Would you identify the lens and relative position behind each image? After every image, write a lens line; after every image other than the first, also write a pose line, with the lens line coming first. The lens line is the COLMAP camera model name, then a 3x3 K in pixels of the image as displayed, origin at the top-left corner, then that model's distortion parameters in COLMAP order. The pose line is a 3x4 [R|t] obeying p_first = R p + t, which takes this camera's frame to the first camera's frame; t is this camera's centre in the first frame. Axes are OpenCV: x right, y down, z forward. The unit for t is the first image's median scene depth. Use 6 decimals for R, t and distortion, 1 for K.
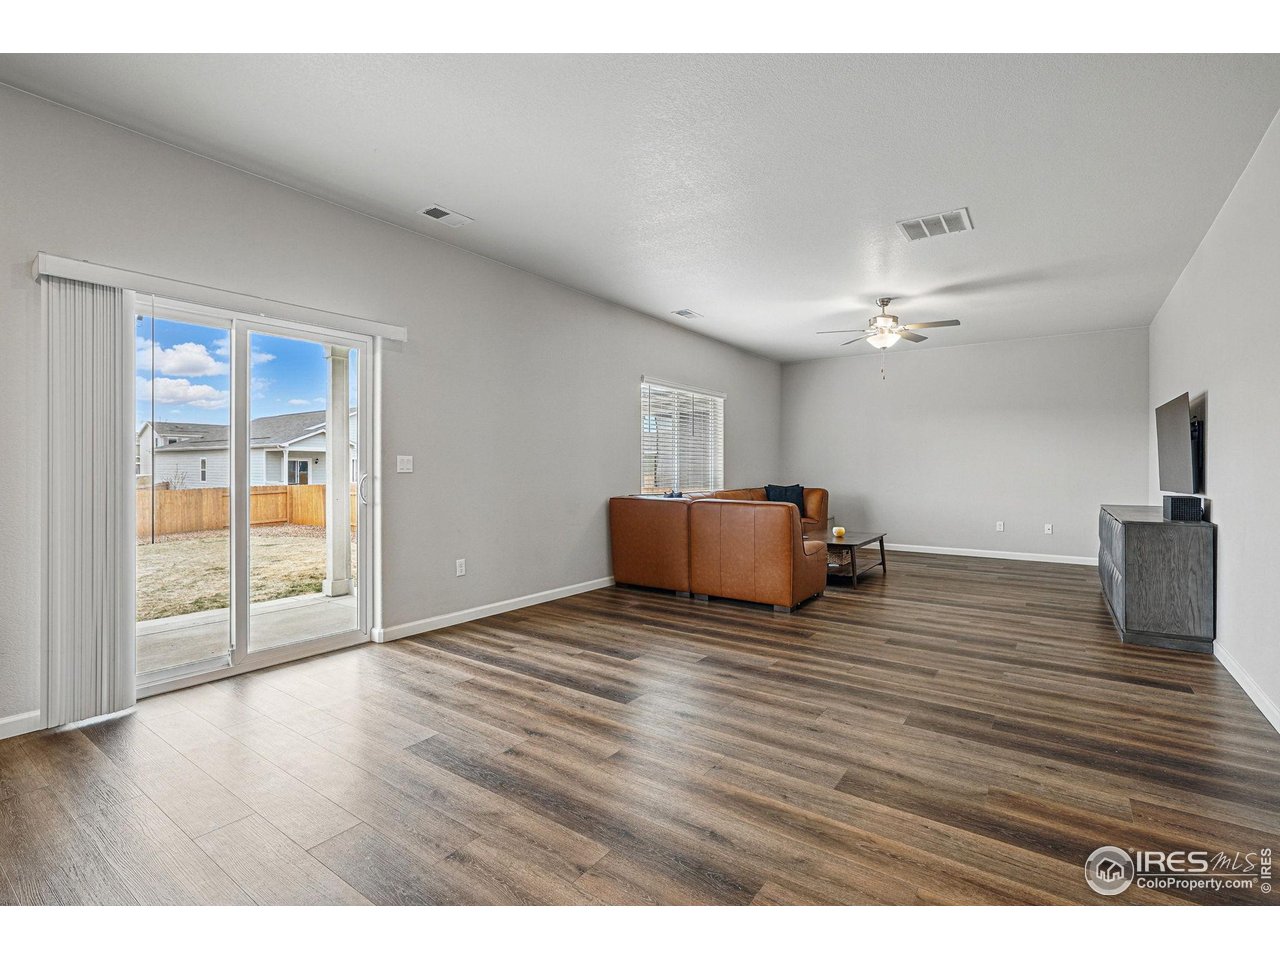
lens RADIAL K [[593.7, 0, 639.3], [0, 593.7, 474.2], [0, 0, 1]] dist [-0.018809, 0.000286]
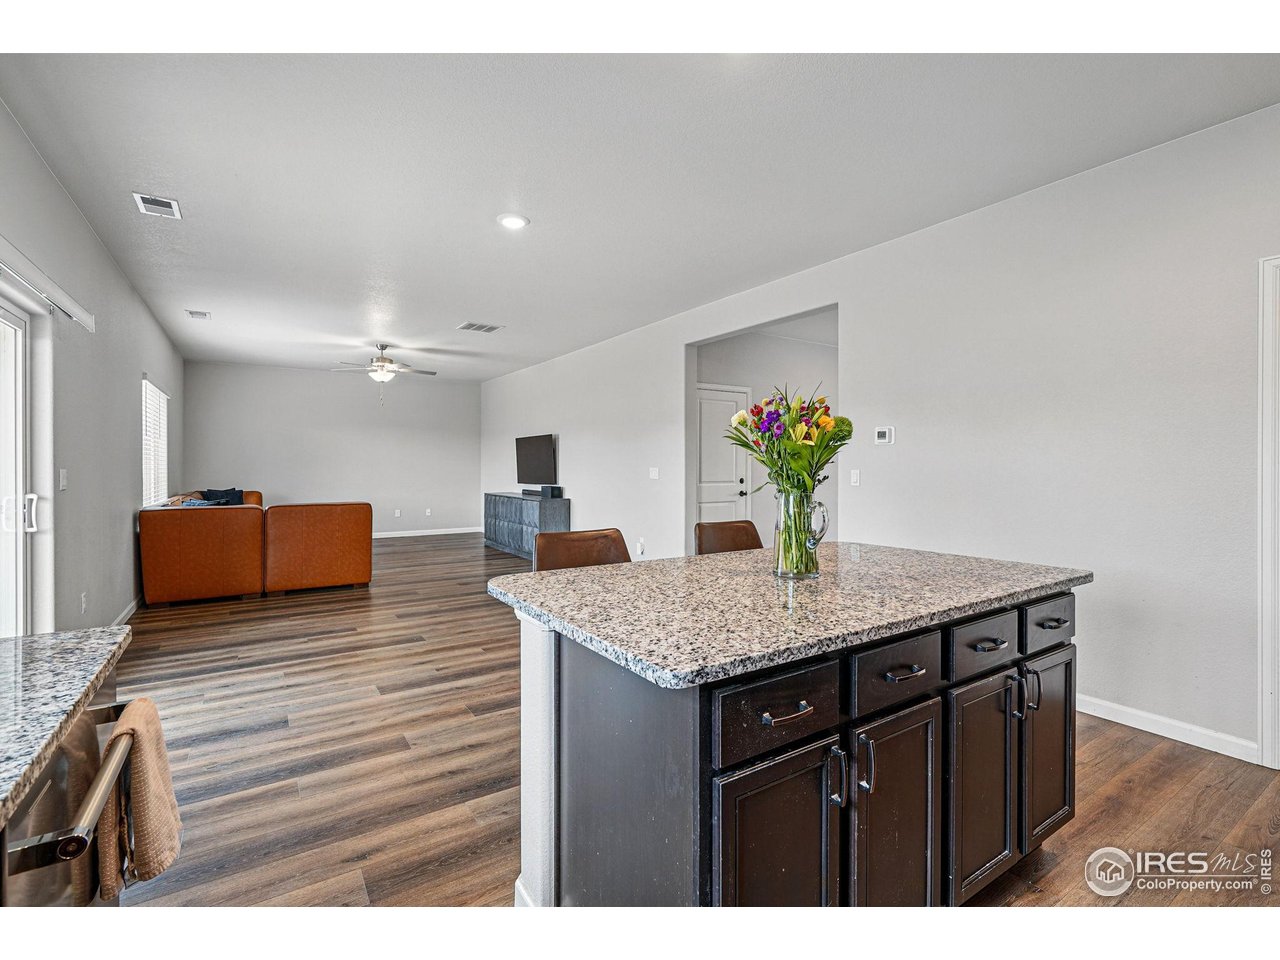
lens RADIAL K [[593.7, 0, 632.8], [0, 593.7, 480.3], [0, 0, 1]] dist [-0.018809, 0.000286]
pose [[0.369758, -0.026198, 0.928759, -0.902713], [0.011654, 0.999655, 0.023558, -0.027288], [-0.929055, 0.002113, 0.369936, -0.012618]]
